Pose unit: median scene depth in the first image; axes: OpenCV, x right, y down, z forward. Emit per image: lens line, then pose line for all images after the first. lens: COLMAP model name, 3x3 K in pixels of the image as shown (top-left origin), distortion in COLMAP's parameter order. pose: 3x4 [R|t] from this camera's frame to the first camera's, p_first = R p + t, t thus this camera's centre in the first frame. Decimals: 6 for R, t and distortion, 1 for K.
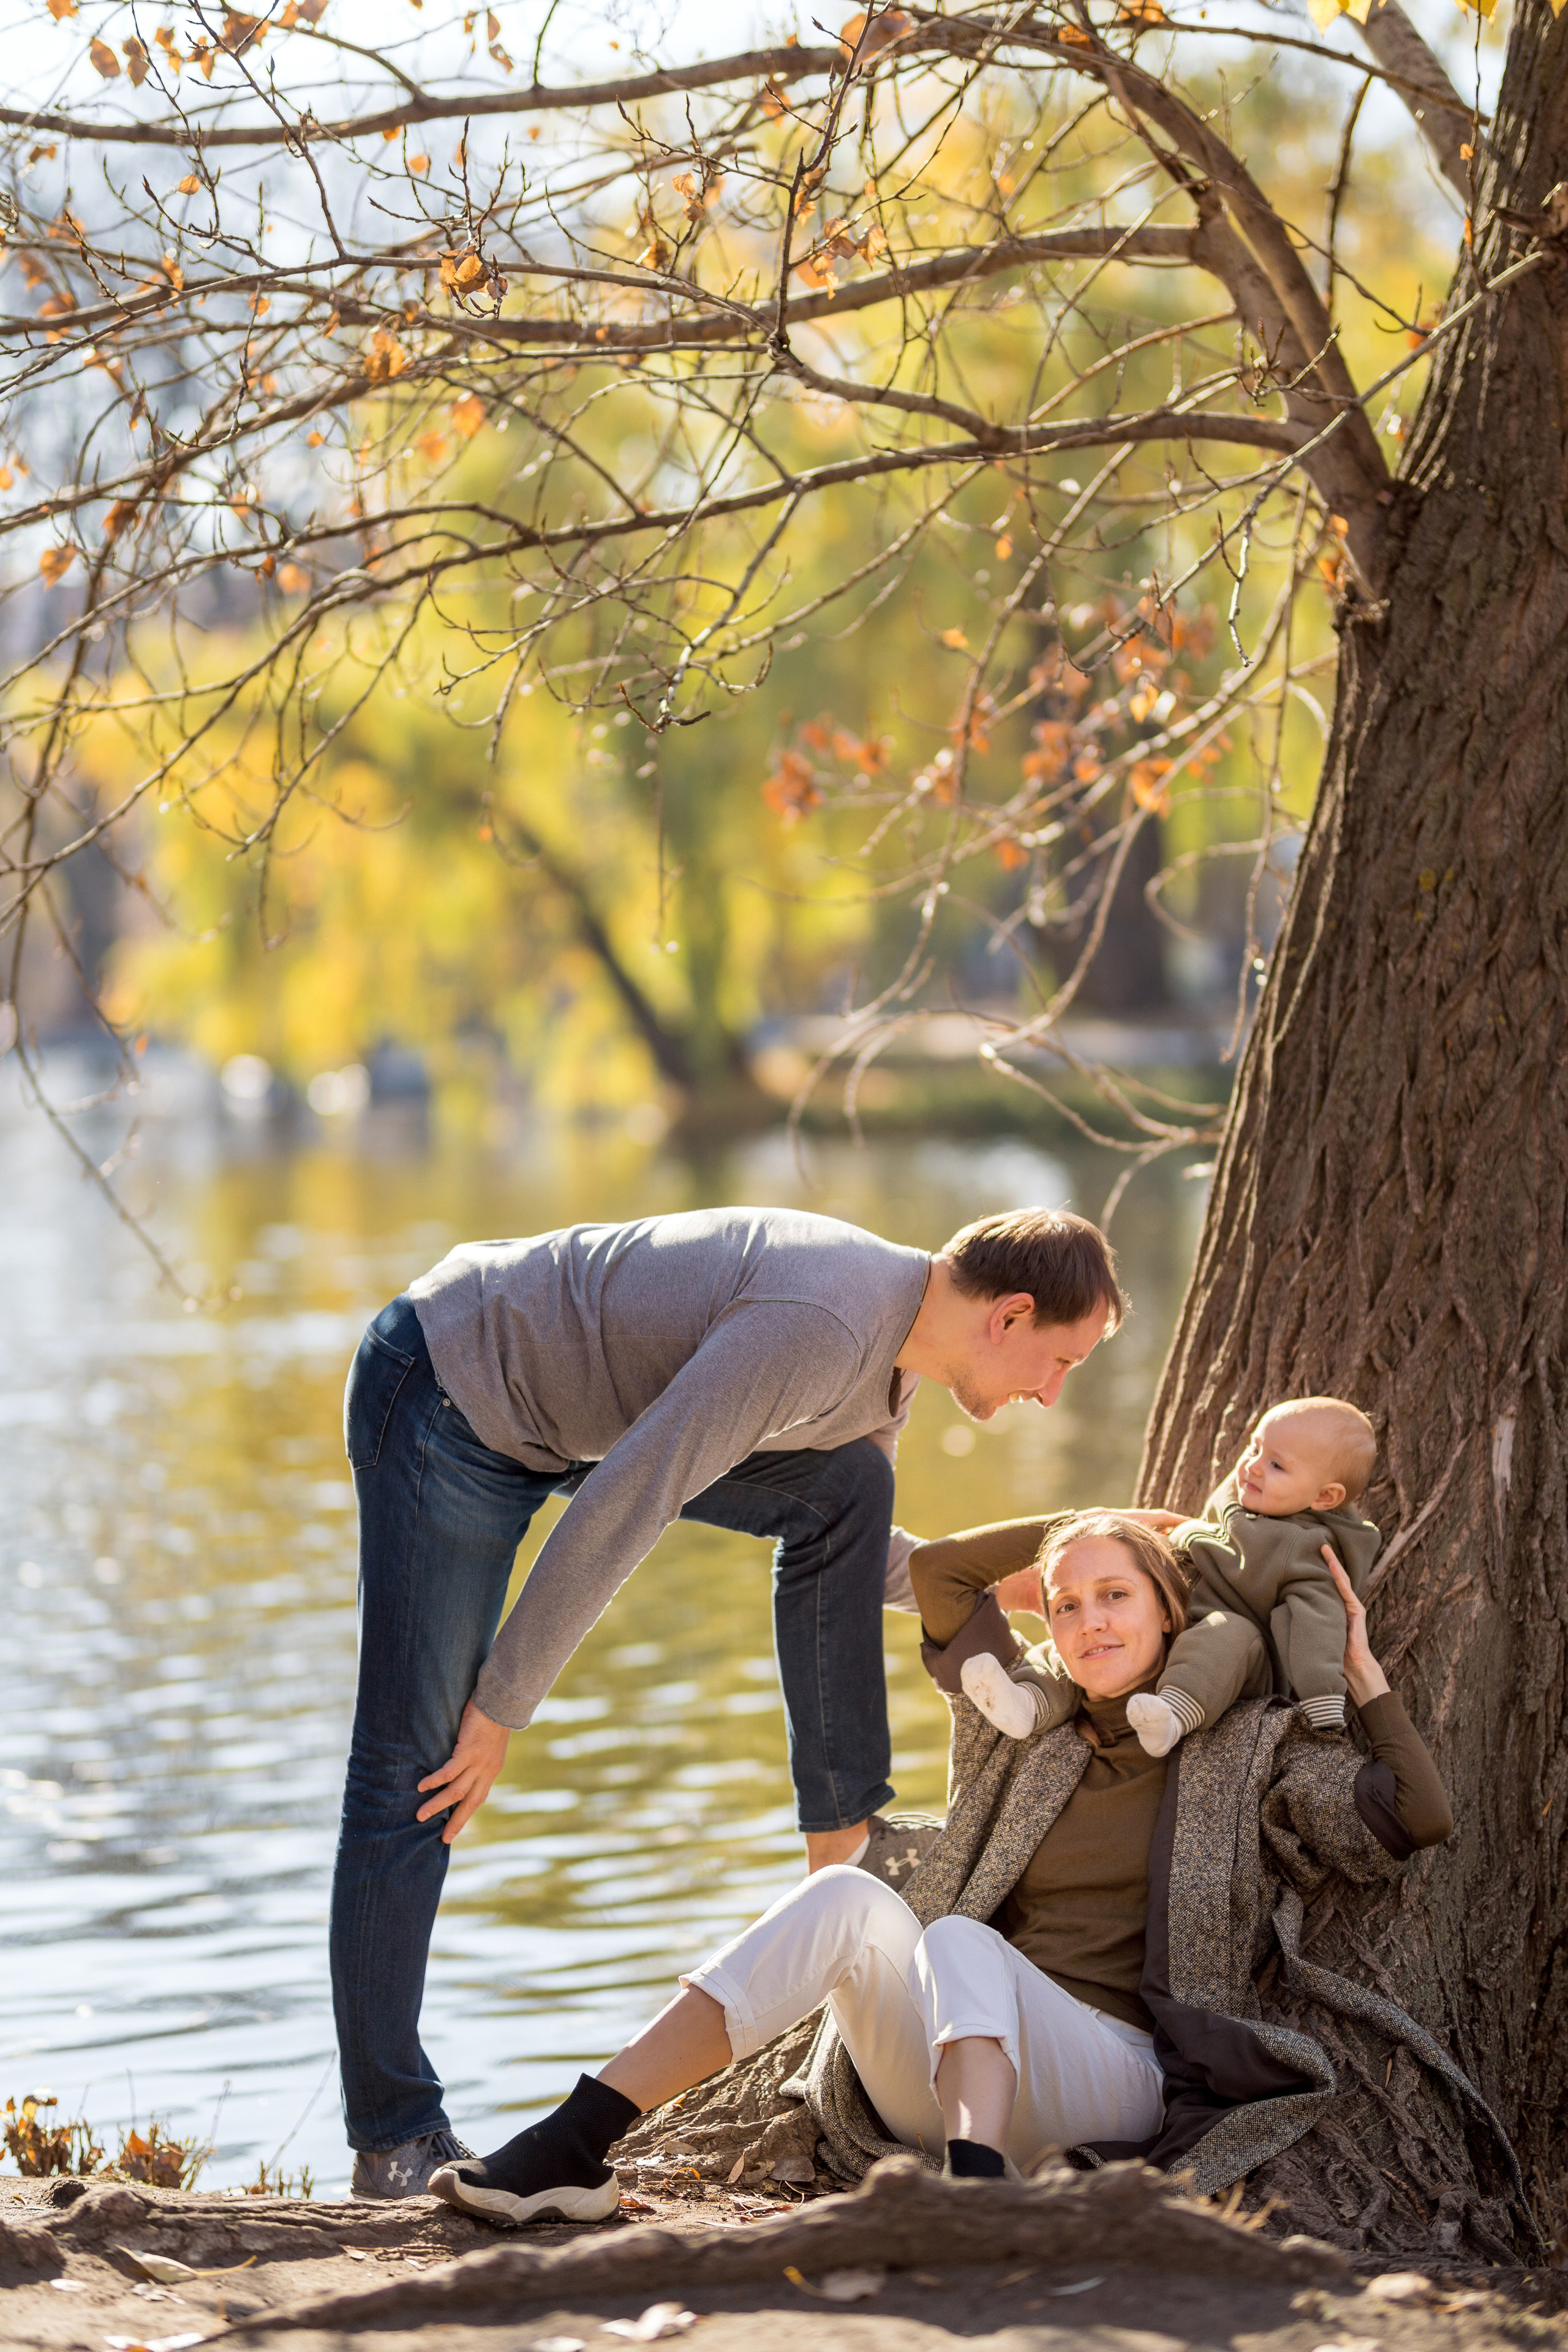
lens RADIAL K [[5492.3, 0, 653.5], [0, 5492.3, 1136.7], [0, 0, 1]] dist [-0.035211, -0.263144]
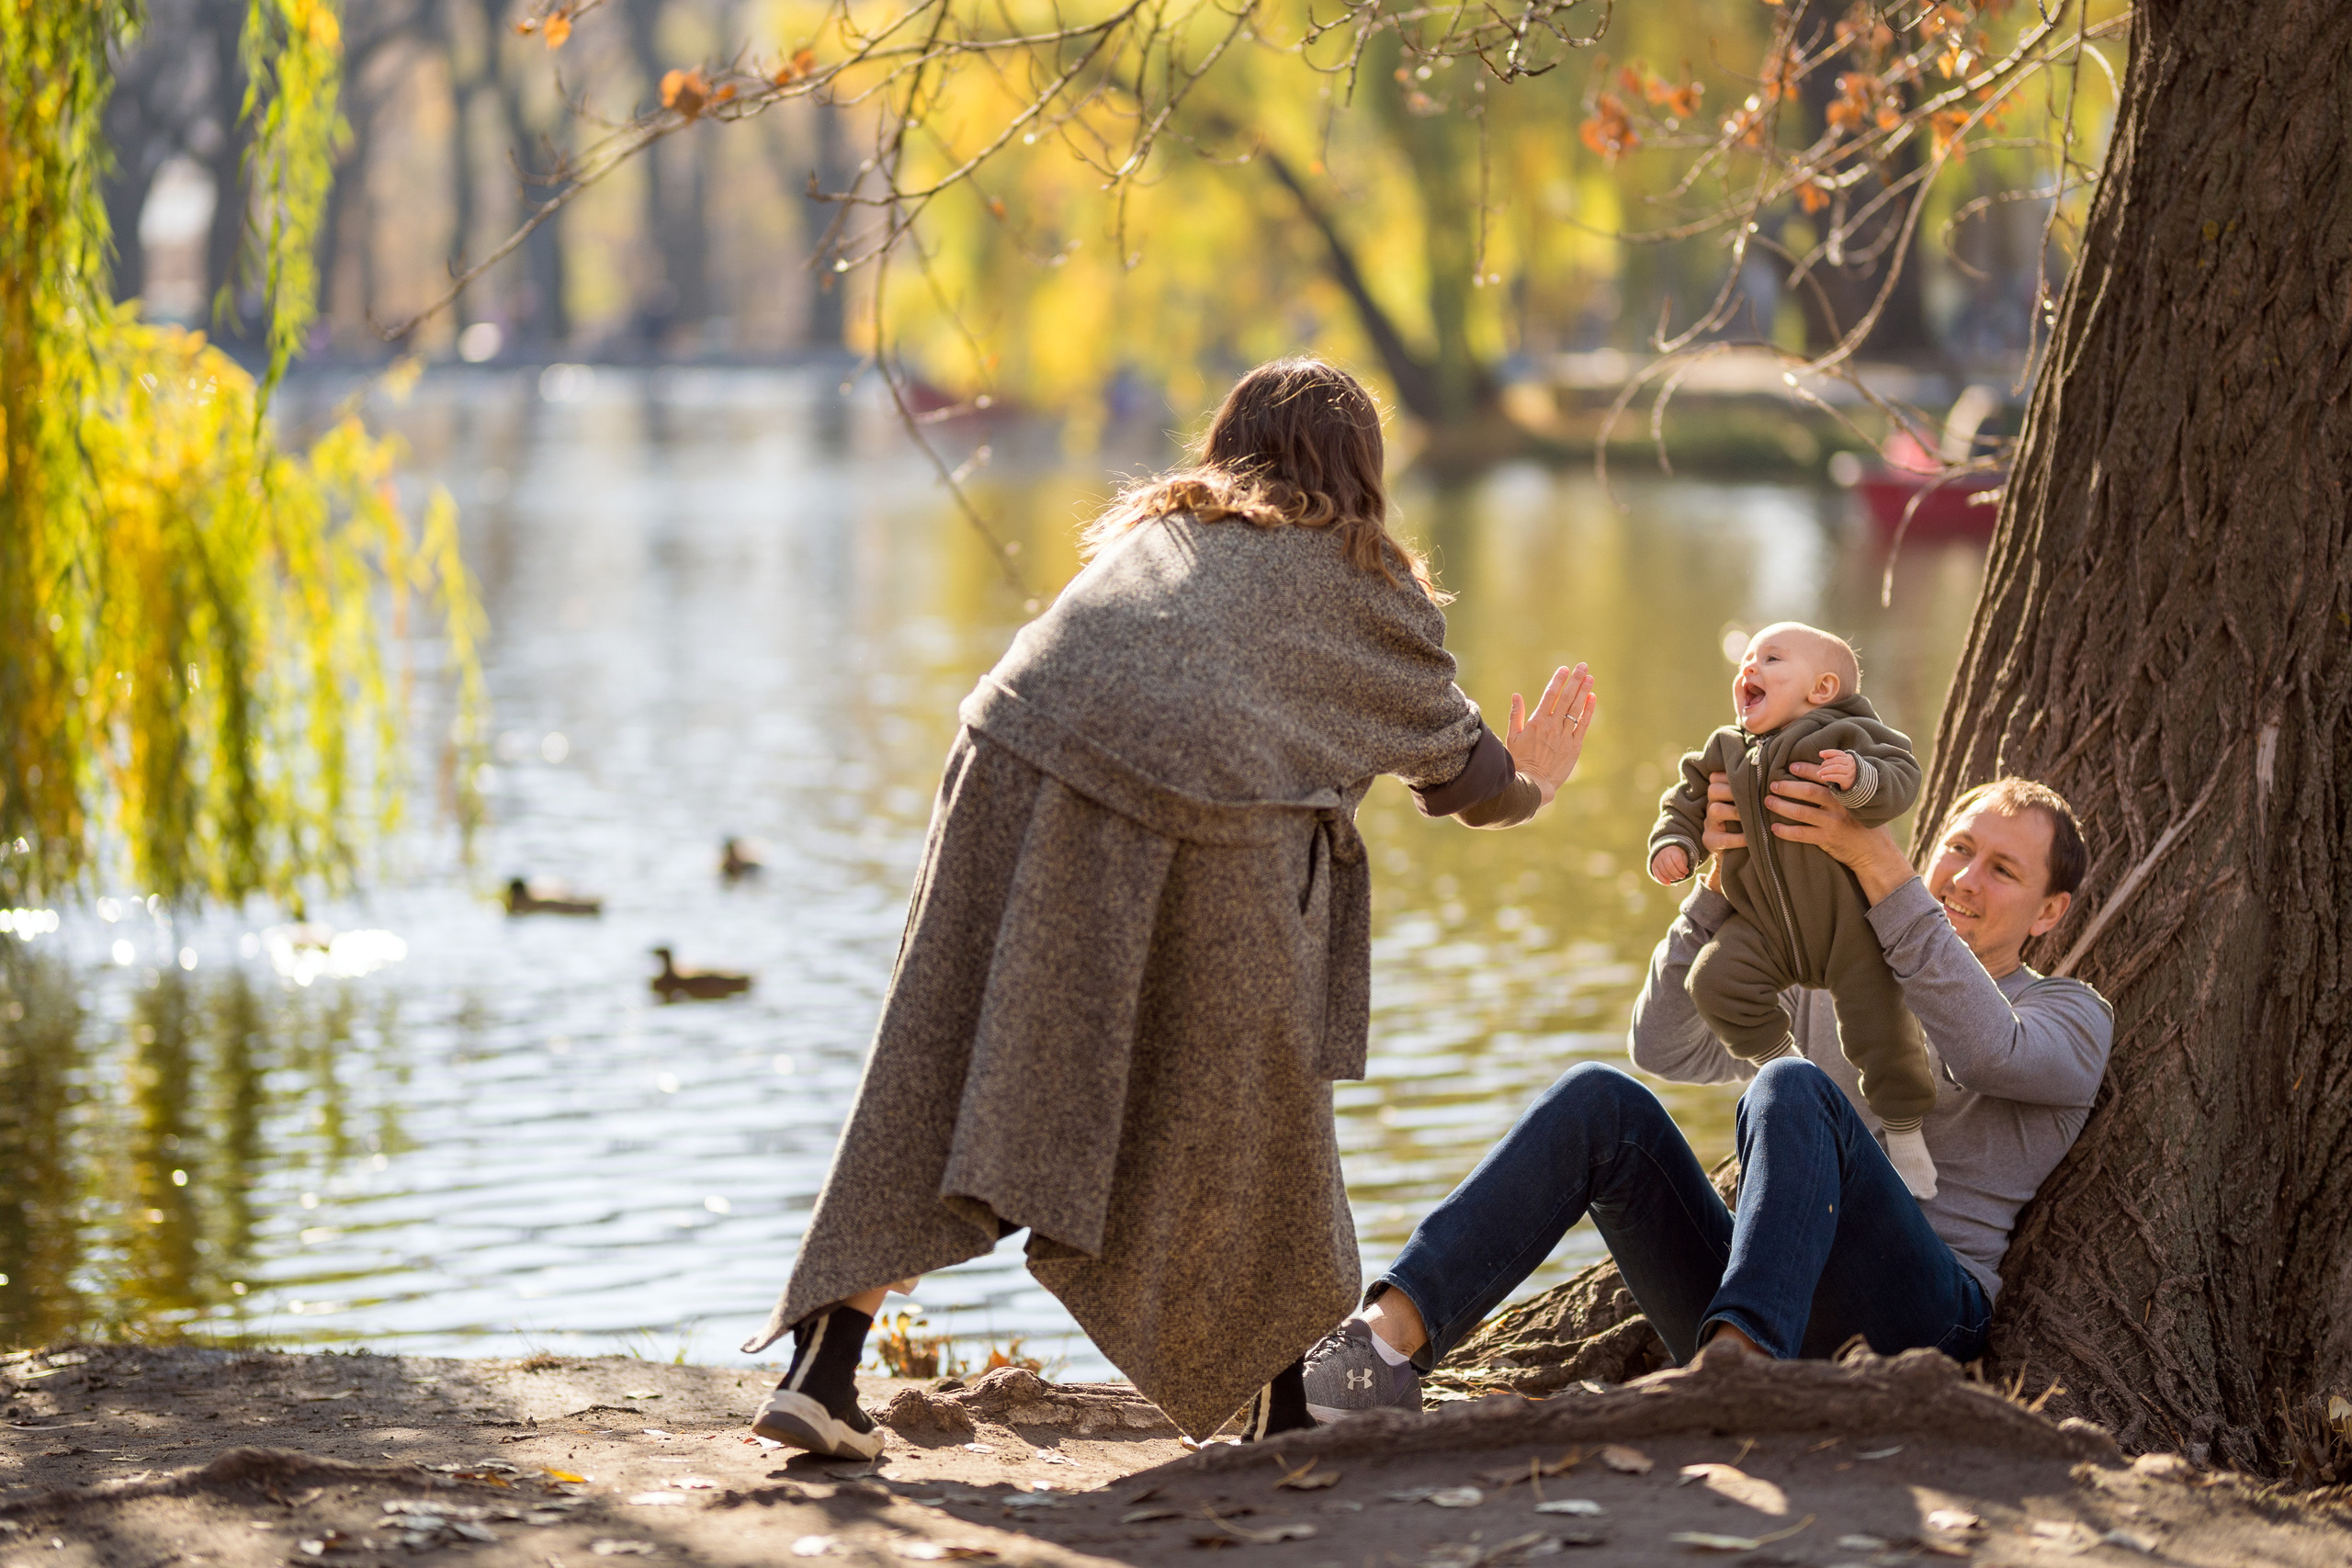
lens RADIAL K [[5579.5, 0, 1111.6], [0, 5579.5, 694.0], [0, 0, 1]] dist [0.021496, -0.963456]
pose [[0.998573, 0.022467, -0.048455, -0.019901], [-0.020483, 0.998946, 0.041069, 0.003880], [0.049327, -0.040018, 0.997981, -0.110693]]
